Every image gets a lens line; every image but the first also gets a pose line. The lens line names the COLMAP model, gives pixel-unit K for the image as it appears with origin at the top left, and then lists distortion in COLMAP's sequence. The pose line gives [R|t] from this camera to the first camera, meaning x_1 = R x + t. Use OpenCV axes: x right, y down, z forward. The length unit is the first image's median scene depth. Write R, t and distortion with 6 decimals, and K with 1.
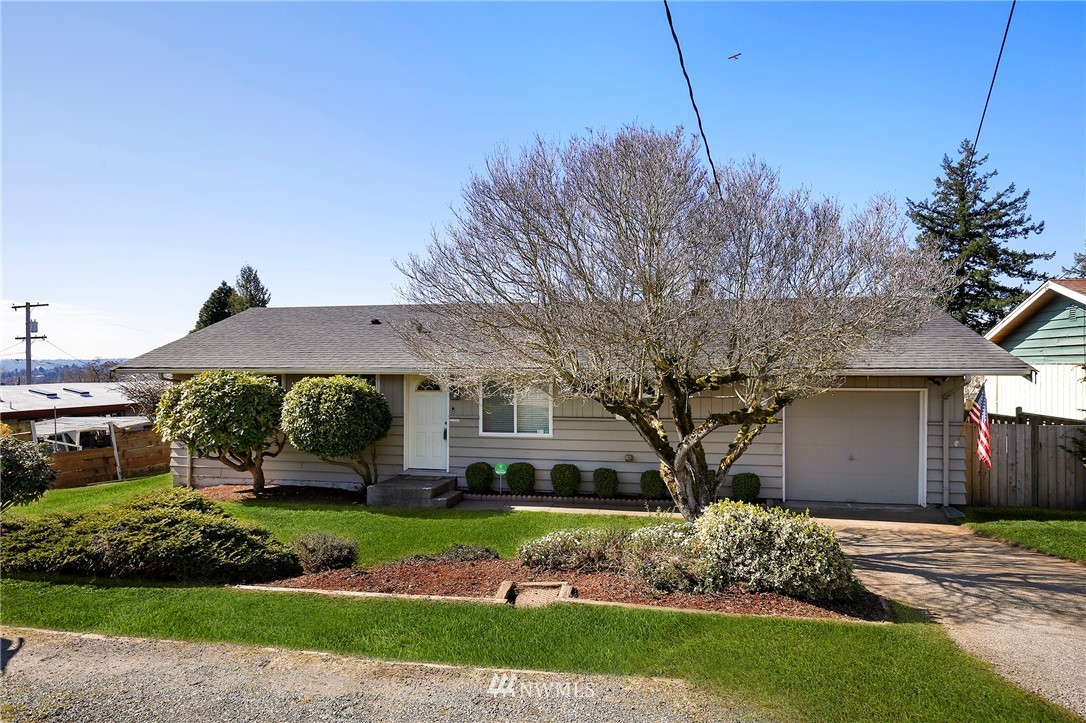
lens RADIAL K [[607.2, 0, 542.6], [0, 607.2, 361.6], [0, 0, 1]] dist [-0.017610, -0.004373]
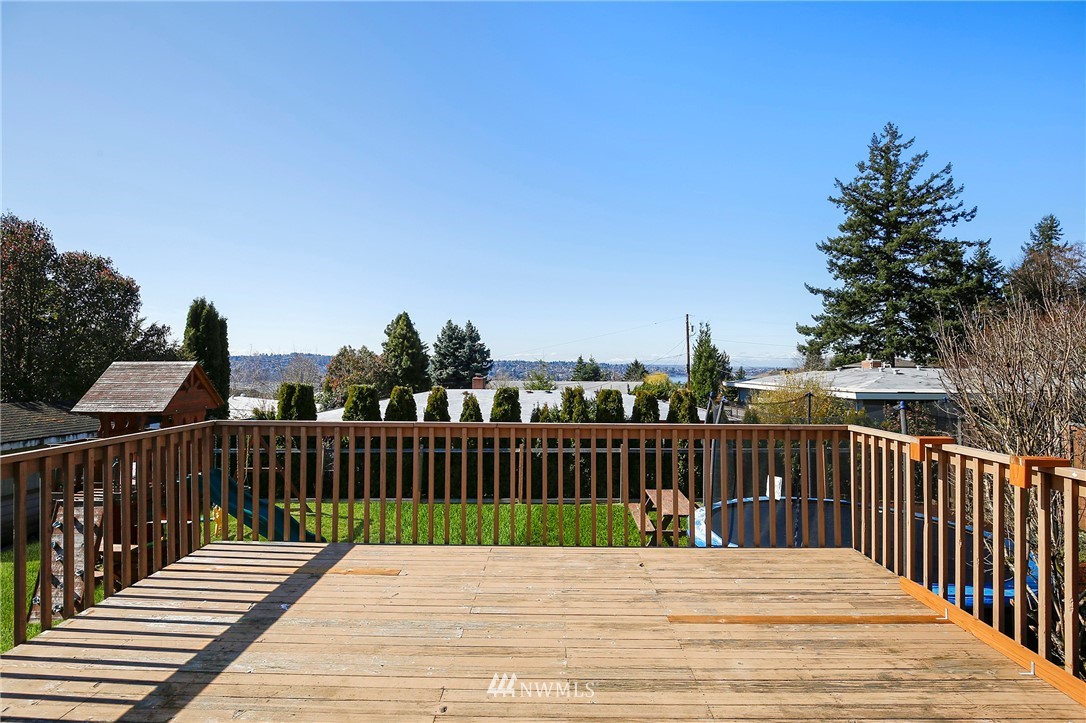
lens RADIAL K [[502.0, 0, 558.8], [0, 502.0, 345.8], [0, 0, 1]] dist [-0.036533, 0.007263]
pose [[0.984139, 0.013421, 0.176893, 0.300108], [-0.008183, 0.999507, -0.030307, 0.048752], [-0.177212, 0.028379, 0.983763, 1.704736]]
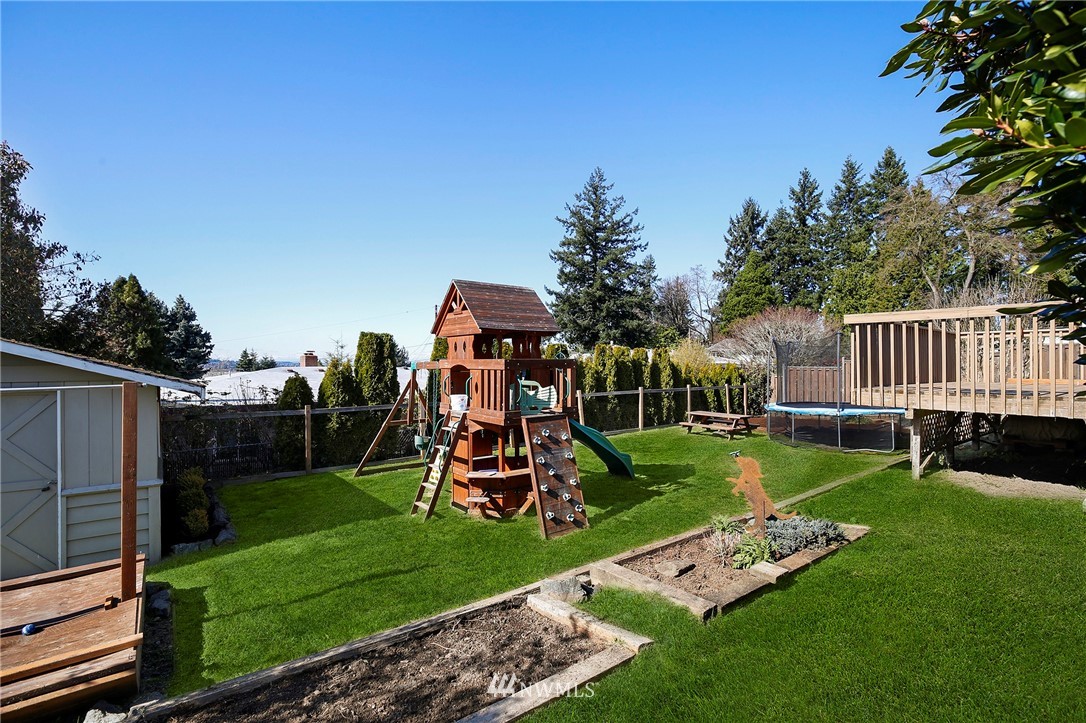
lens RADIAL K [[502.0, 0, 540.4], [0, 502.0, 357.8], [0, 0, 1]] dist [-0.036533, 0.007263]
pose [[0.673087, 0.013787, 0.739435, -0.623994], [-0.009339, 0.999905, -0.010143, 0.158874], [-0.739504, -0.000078, 0.673152, 1.995466]]
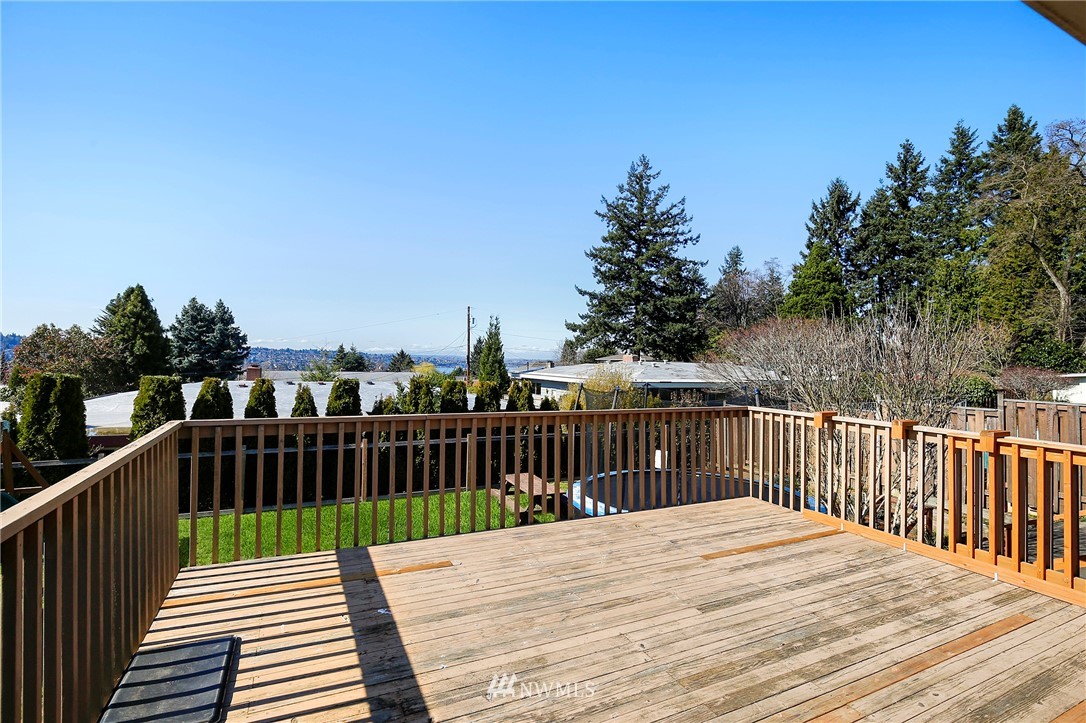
lens RADIAL K [[502.0, 0, 545.3], [0, 502.0, 345.5], [0, 0, 1]] dist [-0.036533, 0.007263]
pose [[0.813385, 0.032494, 0.580817, 0.126796], [-0.026207, 0.999472, -0.019216, 0.048835], [-0.581135, 0.000408, 0.813807, 1.739622]]
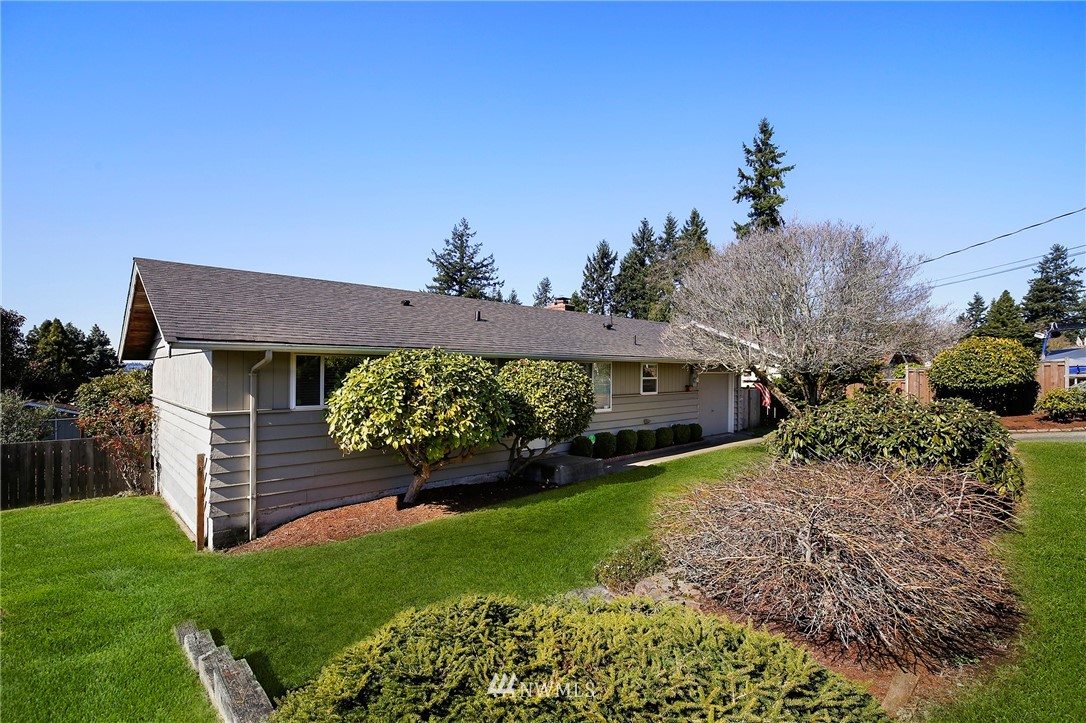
lens RADIAL K [[502.0, 0, 546.1], [0, 502.0, 364.5], [0, 0, 1]] dist [-0.036533, 0.007263]
pose [[0.585928, 0.013951, 0.810243, -0.927032], [-0.010761, 0.999898, -0.009434, 0.036890], [-0.810292, -0.003191, 0.586018, 0.481262]]
